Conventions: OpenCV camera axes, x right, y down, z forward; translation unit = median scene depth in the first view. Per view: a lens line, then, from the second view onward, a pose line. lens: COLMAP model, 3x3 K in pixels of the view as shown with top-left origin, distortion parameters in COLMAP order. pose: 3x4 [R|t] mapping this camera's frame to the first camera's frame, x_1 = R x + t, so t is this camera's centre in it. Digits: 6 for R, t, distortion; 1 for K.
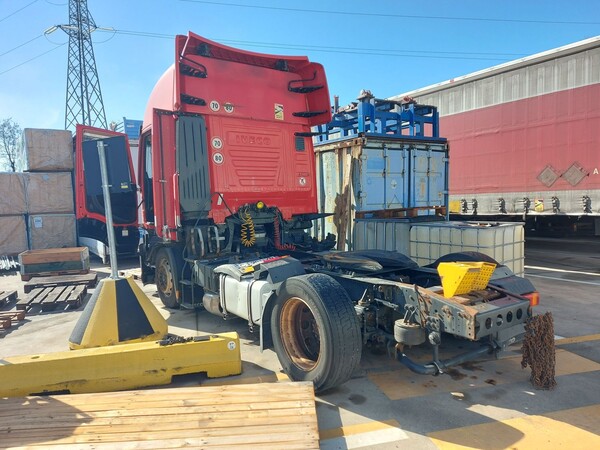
lens RADIAL K [[426.2, 0, 300.0], [0, 426.2, 225.0], [0, 0, 1]] dist [0.080628, -0.098033]
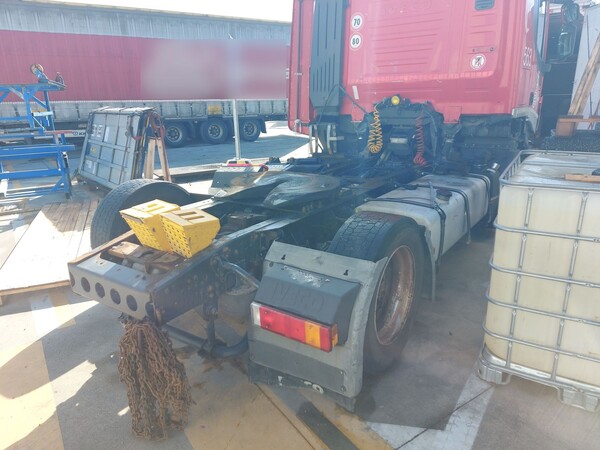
lens RADIAL K [[426.2, 0, 300.0], [0, 426.2, 225.0], [0, 0, 1]] dist [0.080628, -0.098033]
pose [[0.367420, 0.275480, -0.888321, 0.583527], [-0.045627, 0.959316, 0.278625, -0.037986], [0.928935, -0.061841, 0.365041, 0.528441]]
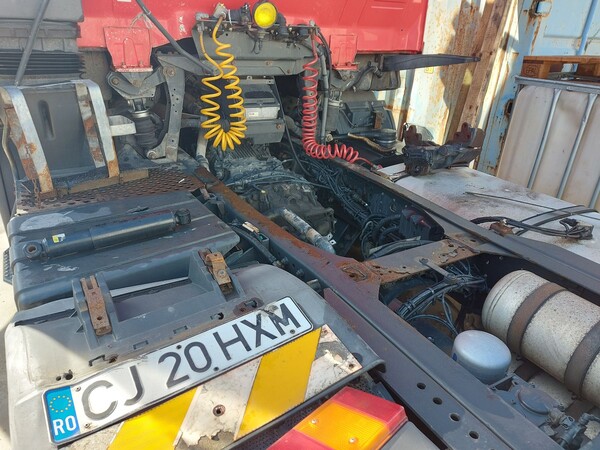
lens RADIAL K [[426.2, 0, 300.0], [0, 426.2, 225.0], [0, 0, 1]] dist [0.080628, -0.098033]
pose [[0.994977, 0.092450, -0.038400, -0.040609], [-0.071611, 0.925339, 0.372317, -0.023320], [0.069954, -0.367697, 0.927311, 0.639314]]
